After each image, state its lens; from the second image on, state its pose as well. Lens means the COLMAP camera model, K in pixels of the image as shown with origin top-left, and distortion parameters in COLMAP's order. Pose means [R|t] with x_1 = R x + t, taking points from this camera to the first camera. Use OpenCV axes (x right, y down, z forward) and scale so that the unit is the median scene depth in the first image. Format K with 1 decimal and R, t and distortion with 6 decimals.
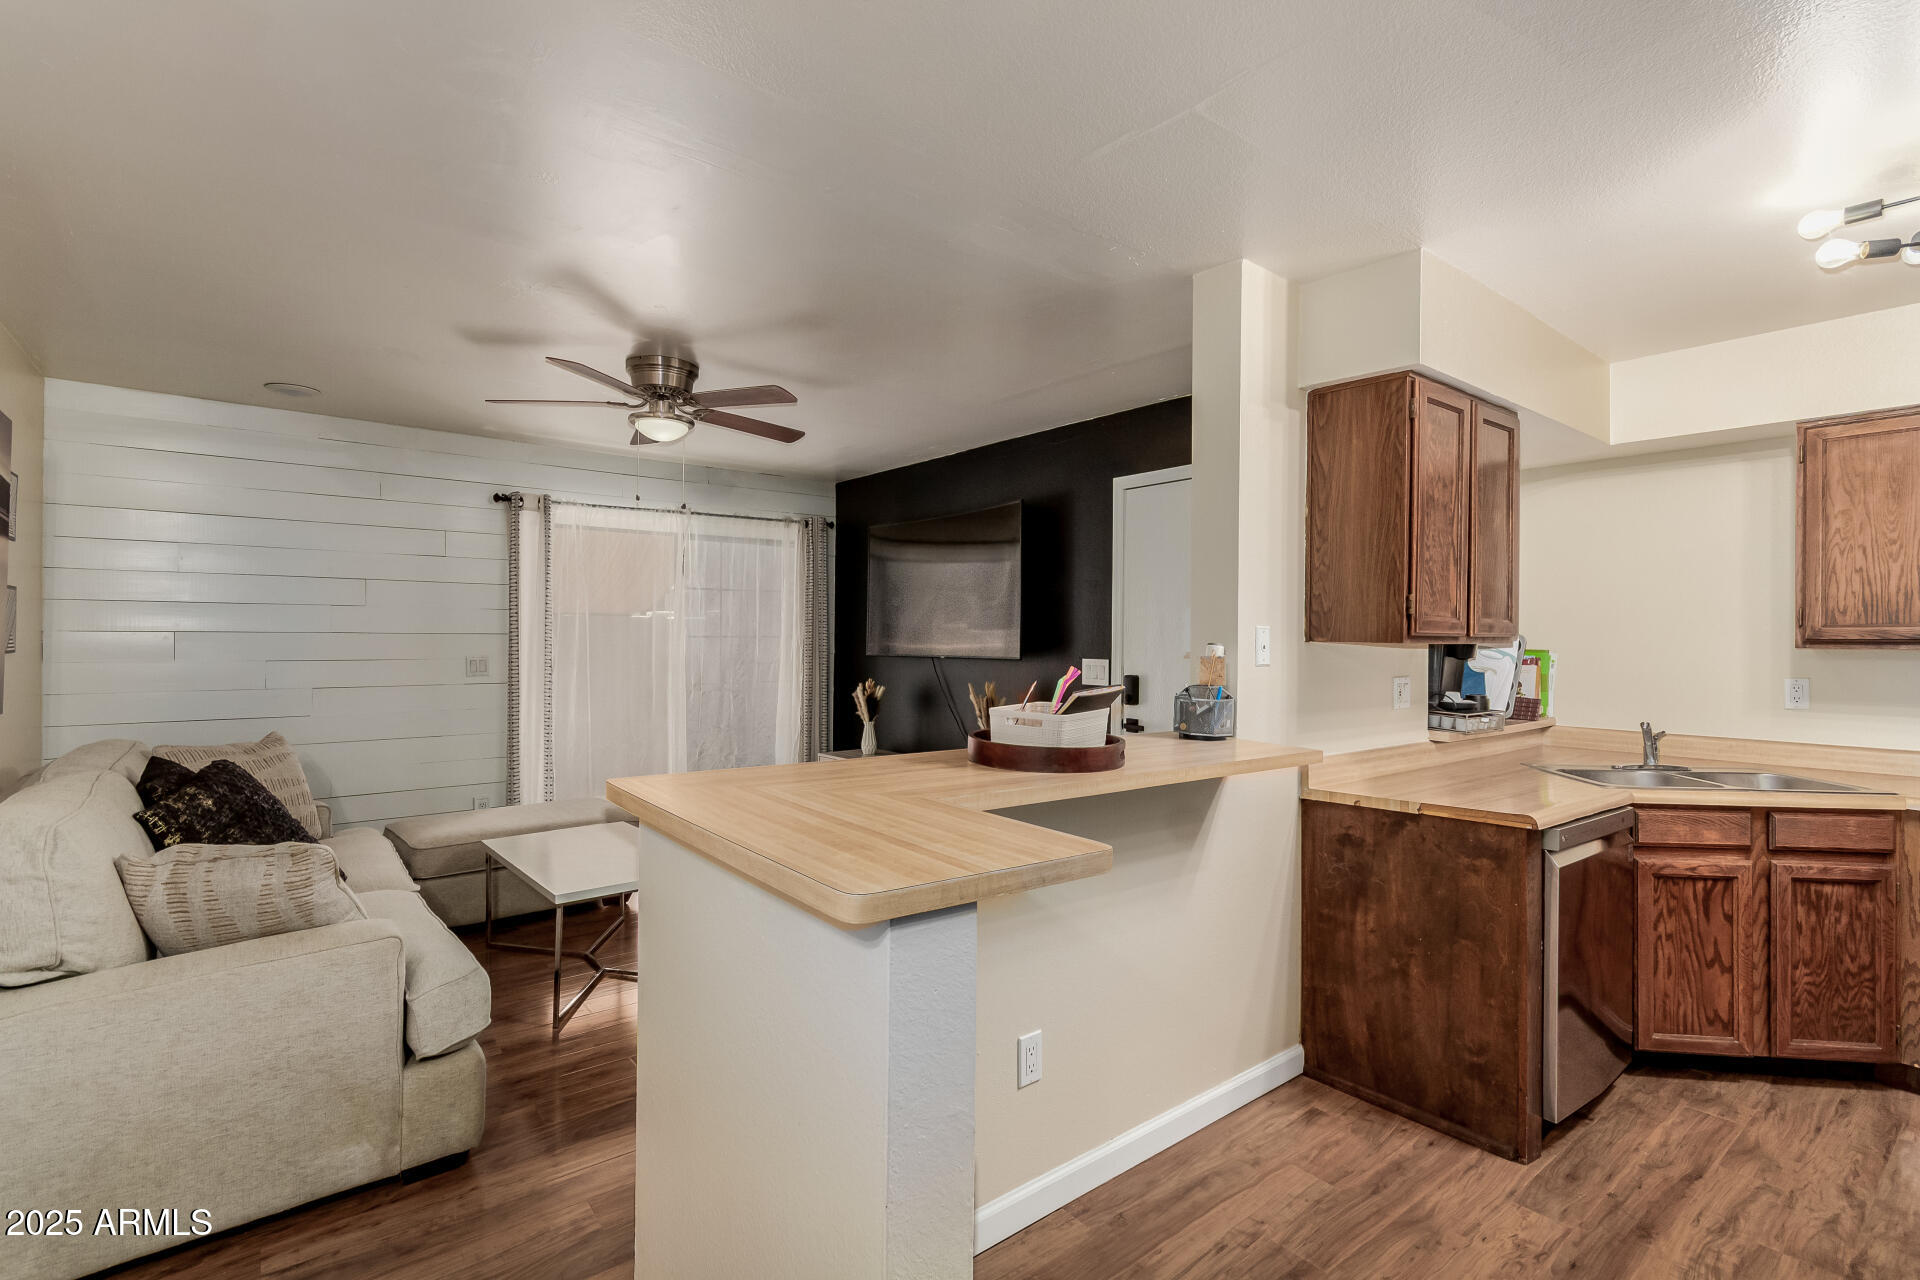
lens RADIAL K [[886.9, 0, 965.2], [0, 886.9, 642.9], [0, 0, 1]] dist [0.004129, 0.000611]
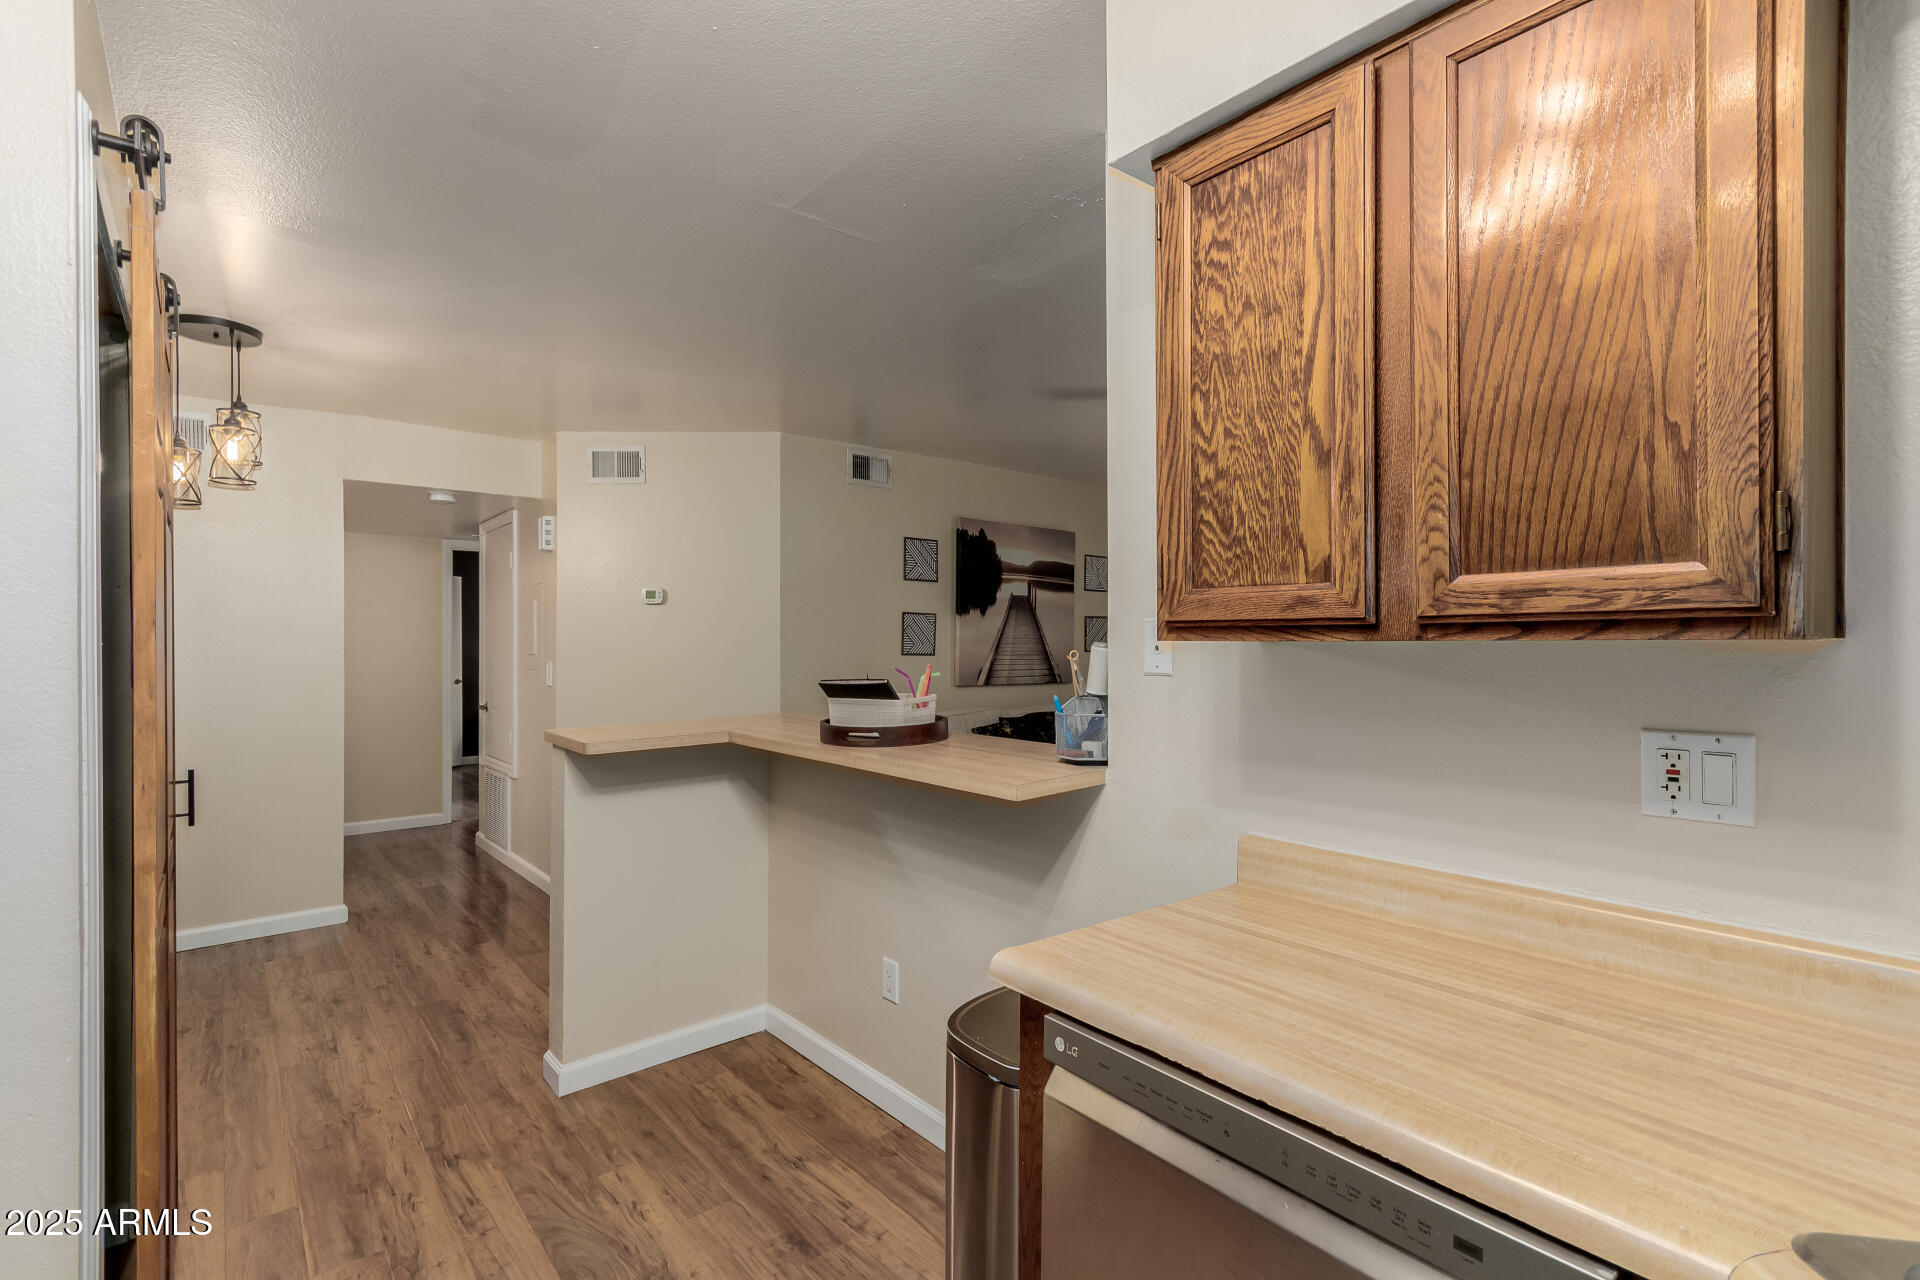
lens RADIAL K [[886.9, 0, 968.4], [0, 886.9, 640.1], [0, 0, 1]] dist [0.004129, 0.000611]
pose [[0.036766, -0.008572, -0.999287, 0.993117], [-0.003173, 0.999957, -0.008695, 0.004993], [0.999319, 0.003491, 0.036737, 0.801521]]
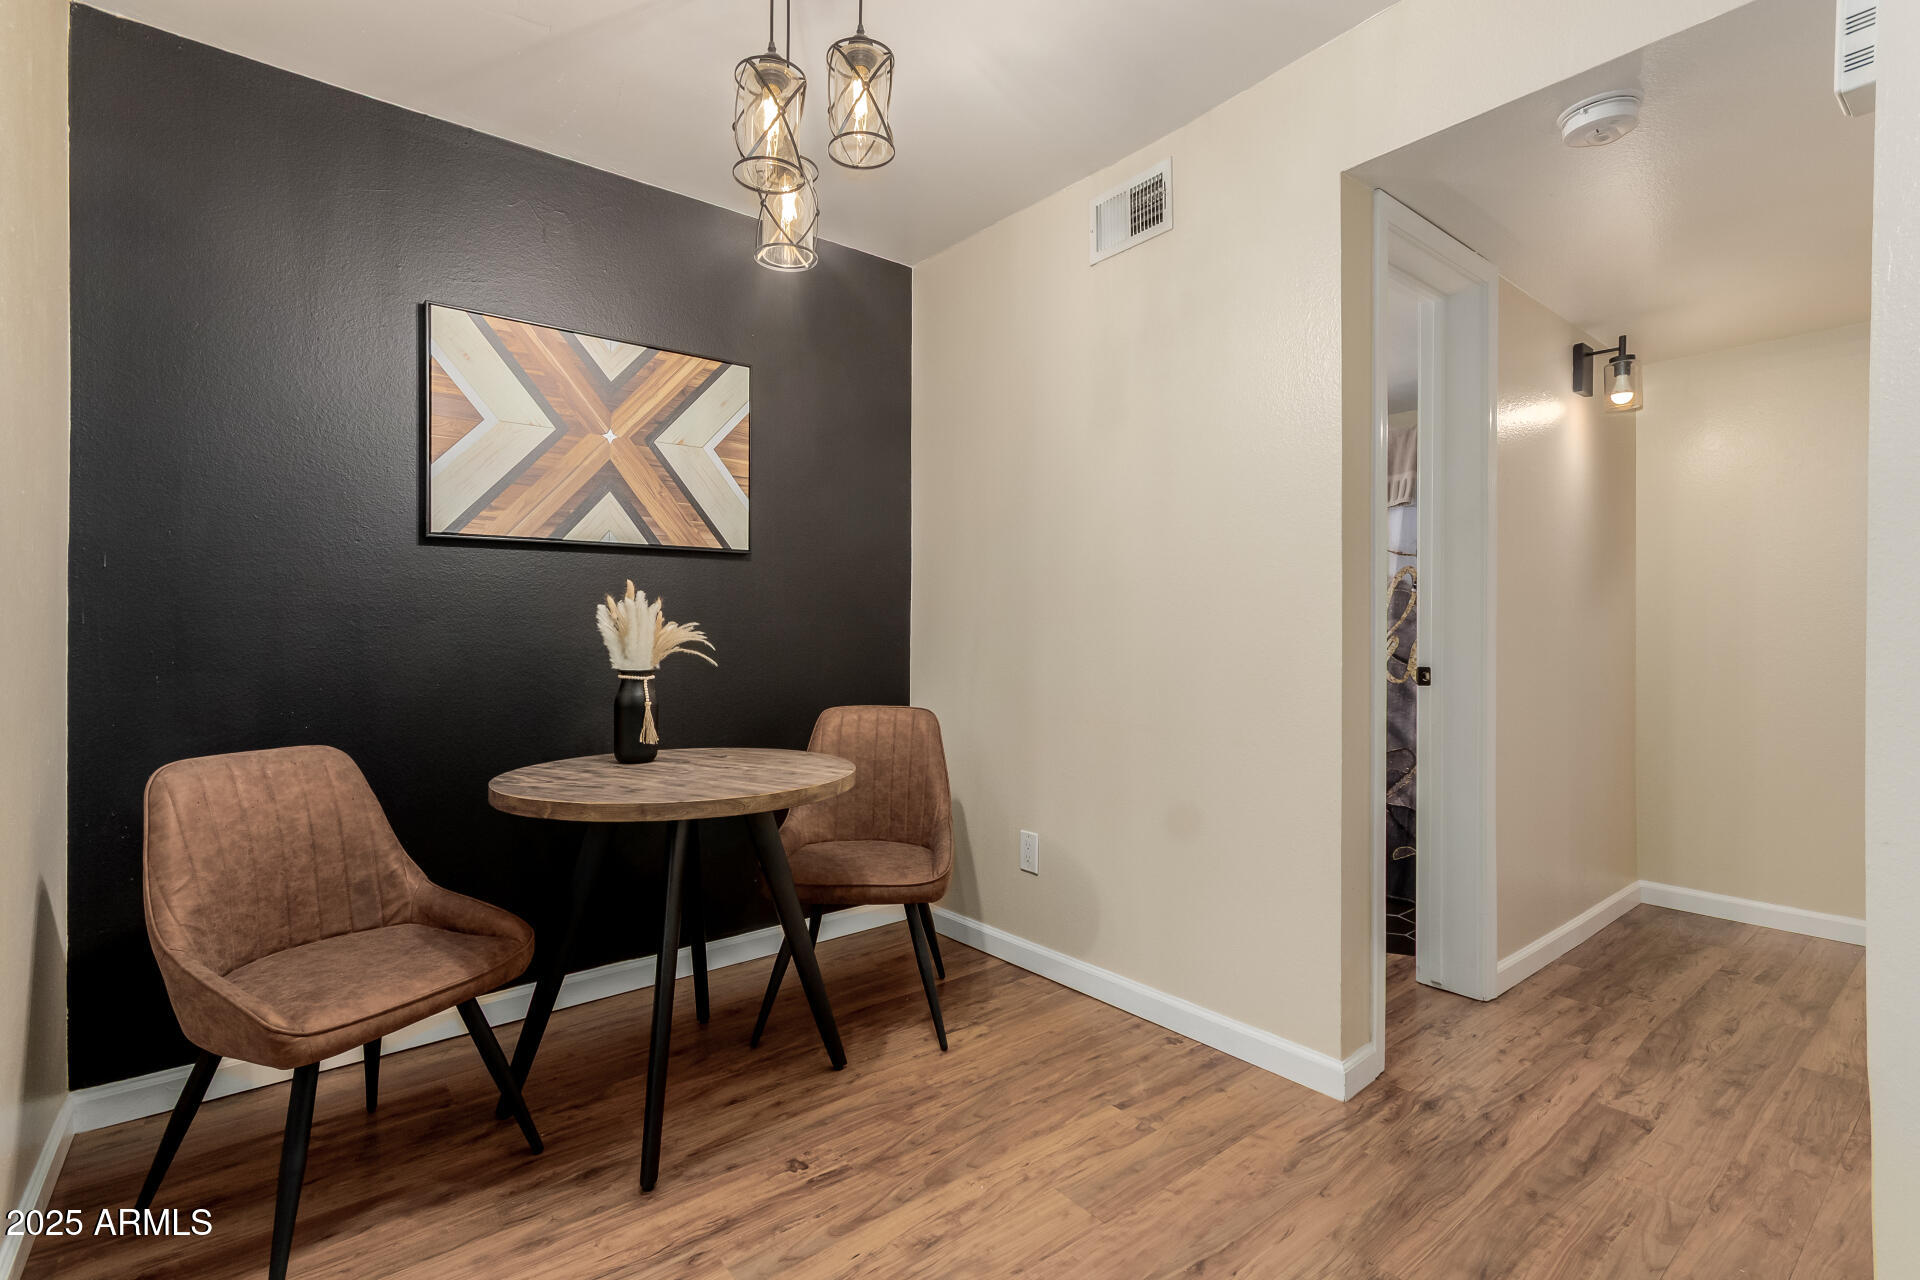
lens RADIAL K [[886.9, 0, 964.9], [0, 886.9, 635.4], [0, 0, 1]] dist [0.004129, 0.000611]
pose [[-0.999919, -0.004413, -0.011916, -0.293536], [-0.004525, 0.999945, 0.009436, 0.094873], [0.011874, 0.009489, -0.999884, 0.505167]]
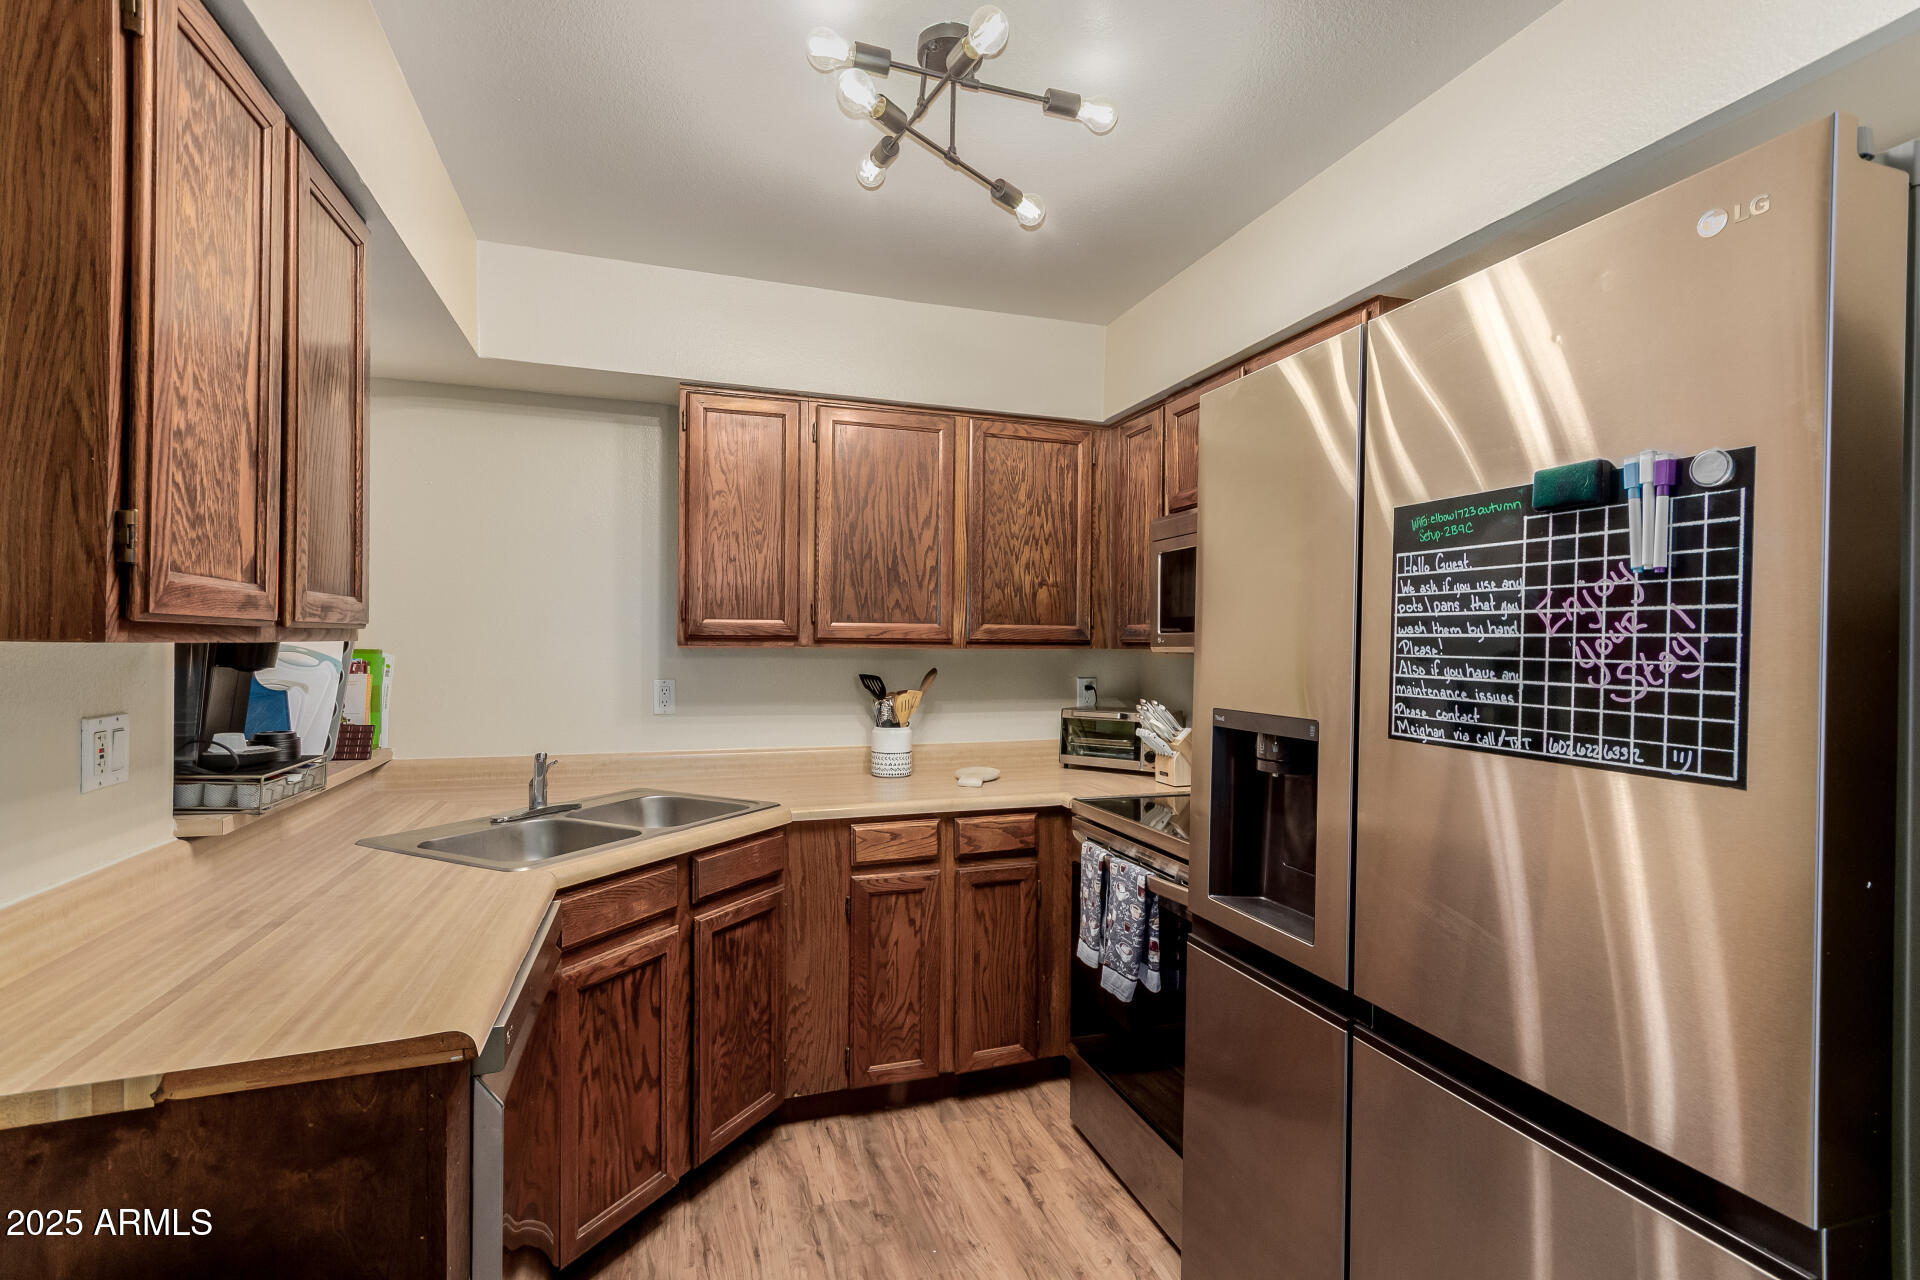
lens RADIAL K [[886.9, 0, 960.2], [0, 886.9, 640.6], [0, 0, 1]] dist [0.004129, 0.000611]
pose [[0.349000, -0.002068, 0.937121, 0.256359], [-0.001153, 0.999996, 0.002636, -0.001588], [-0.937122, -0.002001, 0.348996, 0.509536]]
